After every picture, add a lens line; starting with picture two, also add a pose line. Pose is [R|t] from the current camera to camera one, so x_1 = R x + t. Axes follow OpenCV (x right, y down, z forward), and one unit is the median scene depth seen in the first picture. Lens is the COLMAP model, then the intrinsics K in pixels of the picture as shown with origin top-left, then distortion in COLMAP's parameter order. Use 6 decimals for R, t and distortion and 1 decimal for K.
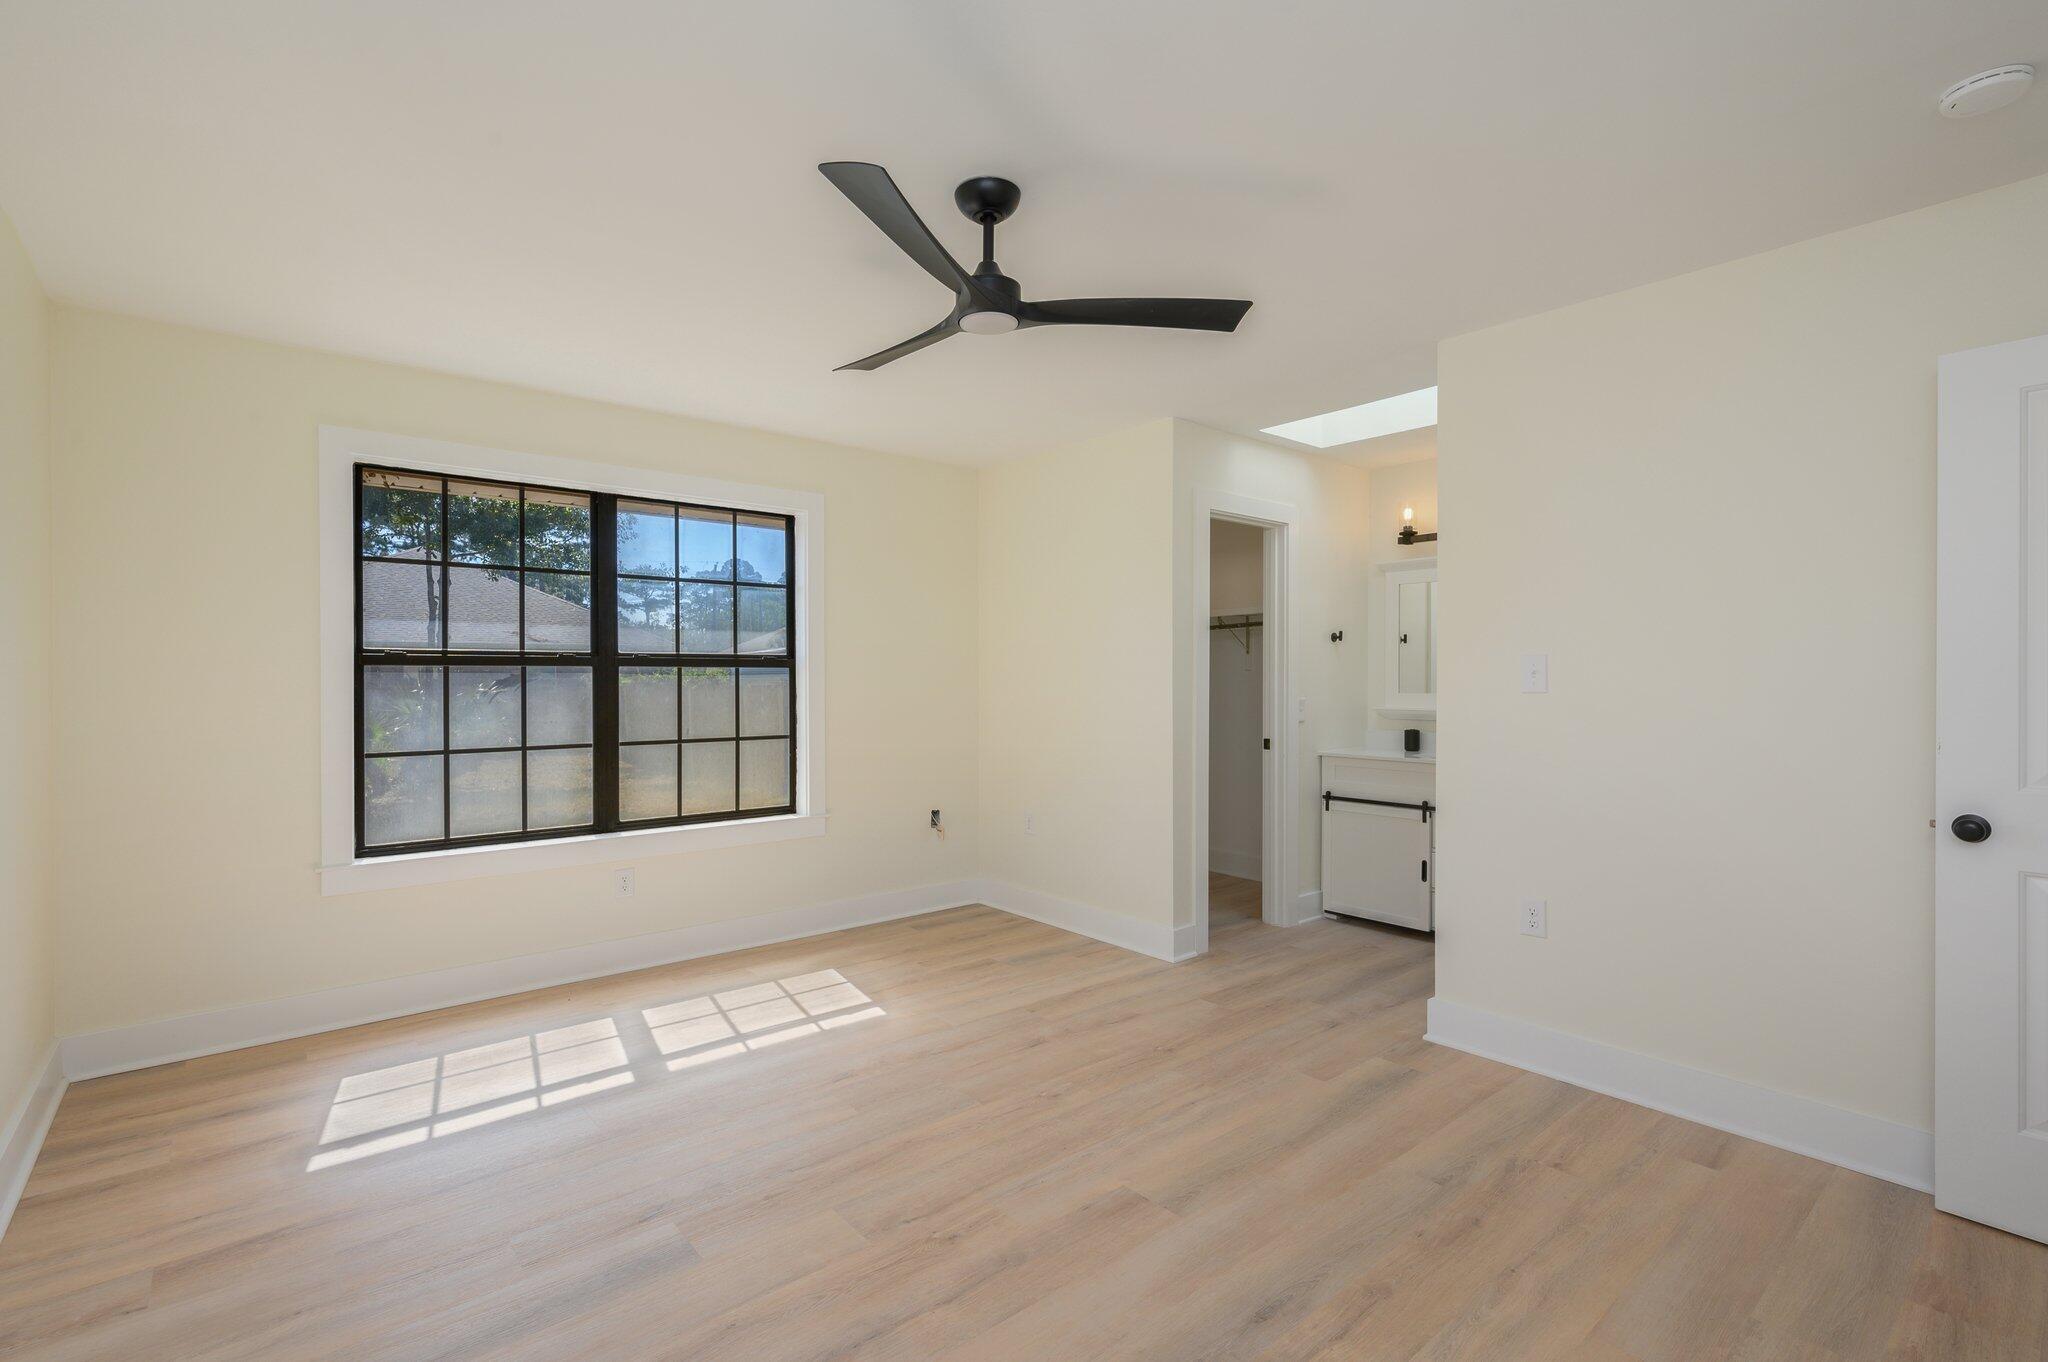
lens RADIAL K [[900.6, 0, 1027.2], [0, 900.6, 680.9], [0, 0, 1]] dist [0.001447, 0.000058]
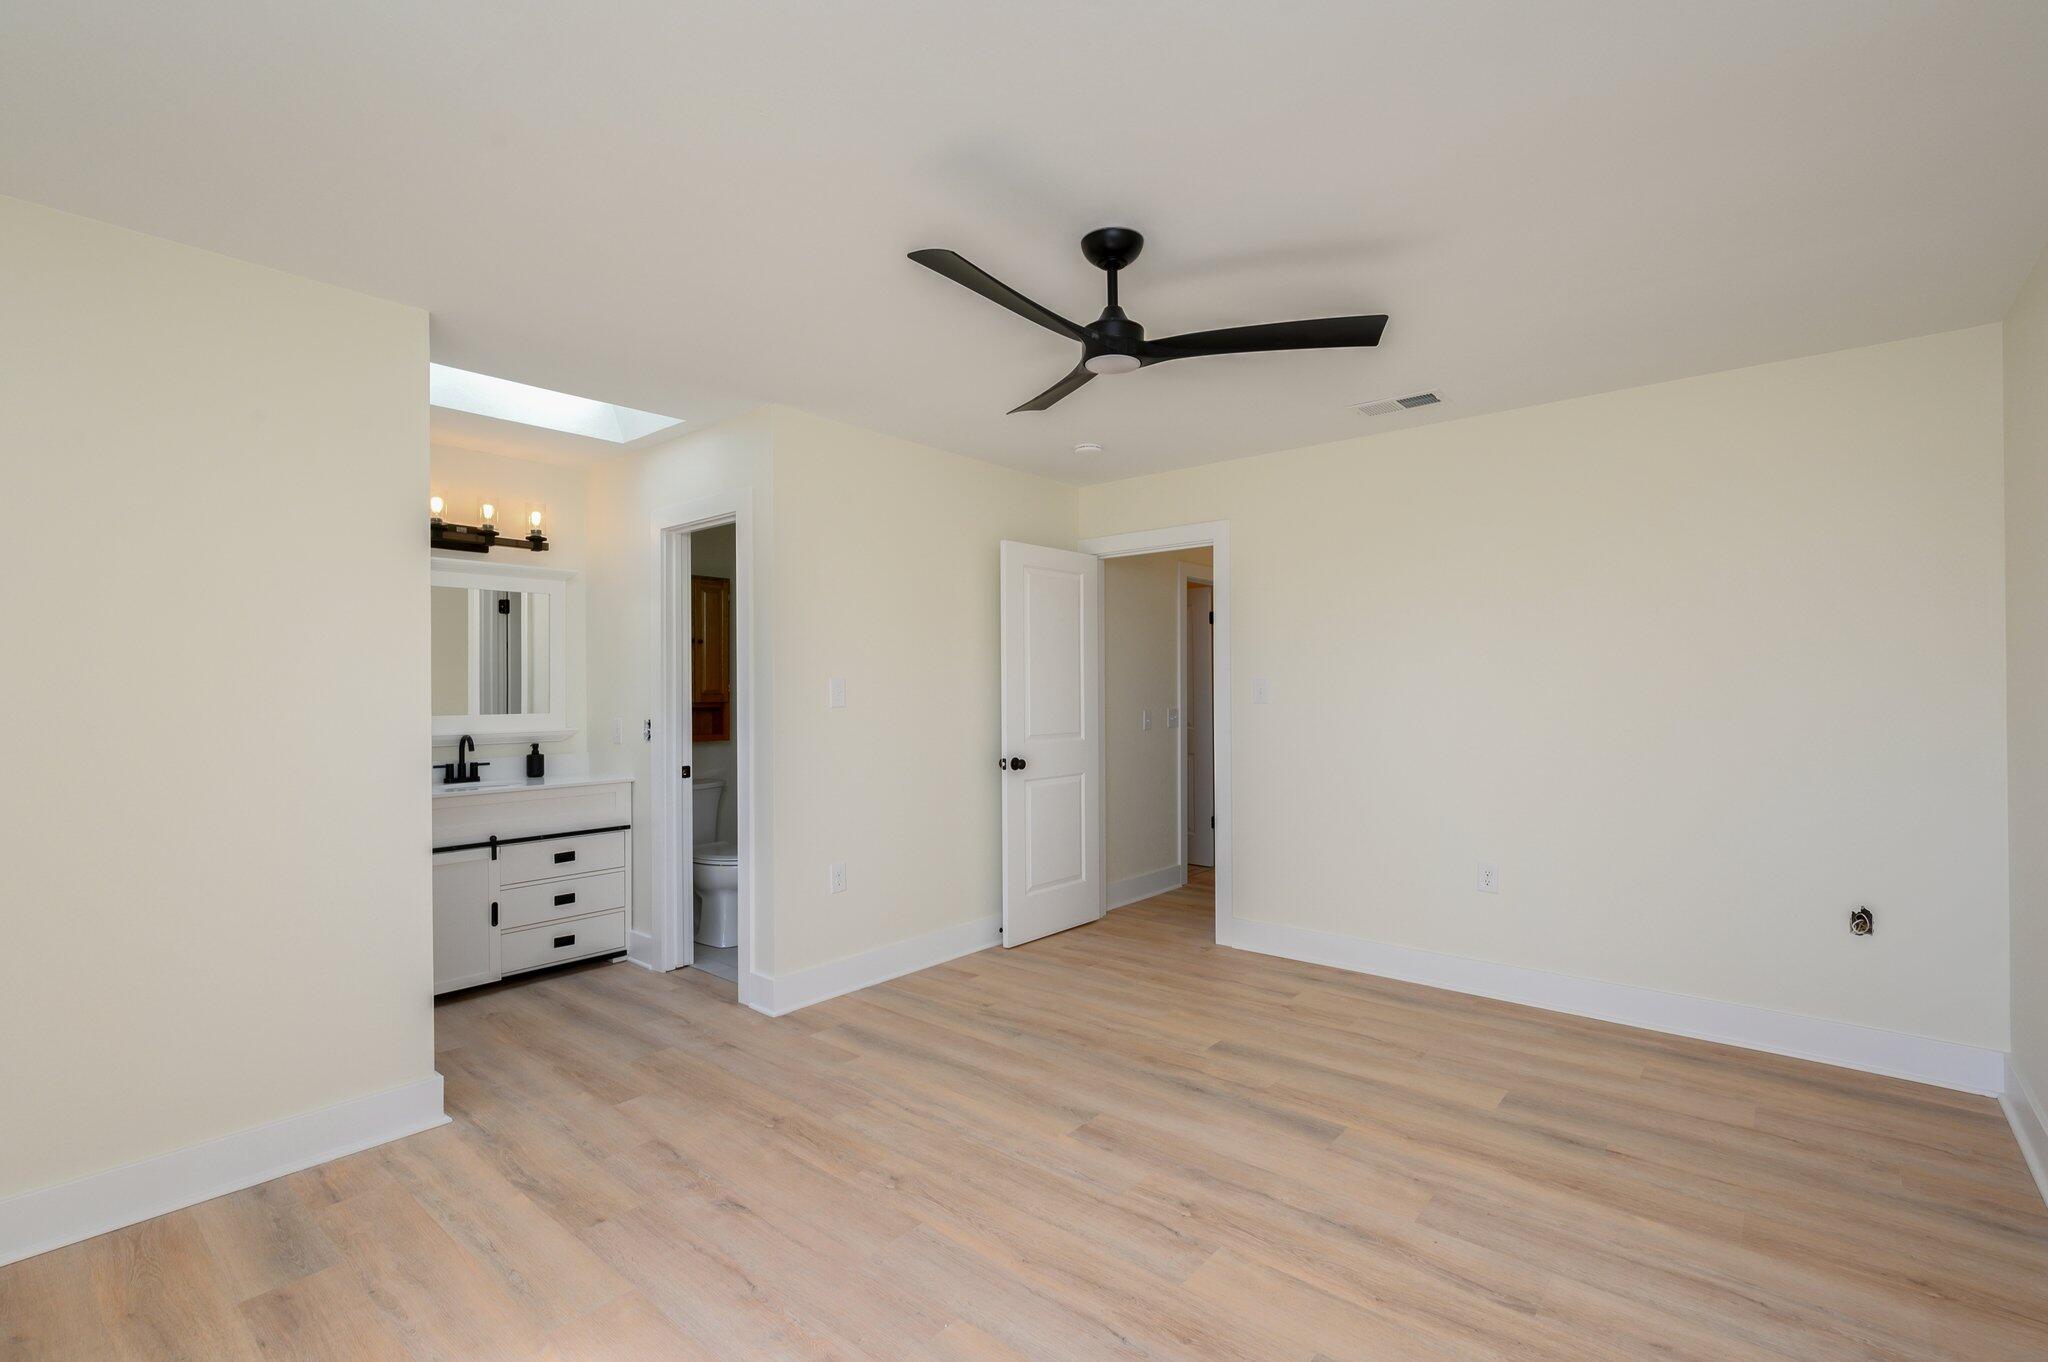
lens RADIAL K [[900.6, 0, 1027.2], [0, 900.6, 680.9], [0, 0, 1]] dist [0.001447, 0.000058]
pose [[-0.130706, 0.008089, 0.991388, -0.859887], [0.012293, 0.999903, -0.006537, -0.013523], [-0.991345, 0.011333, -0.130793, 0.989179]]
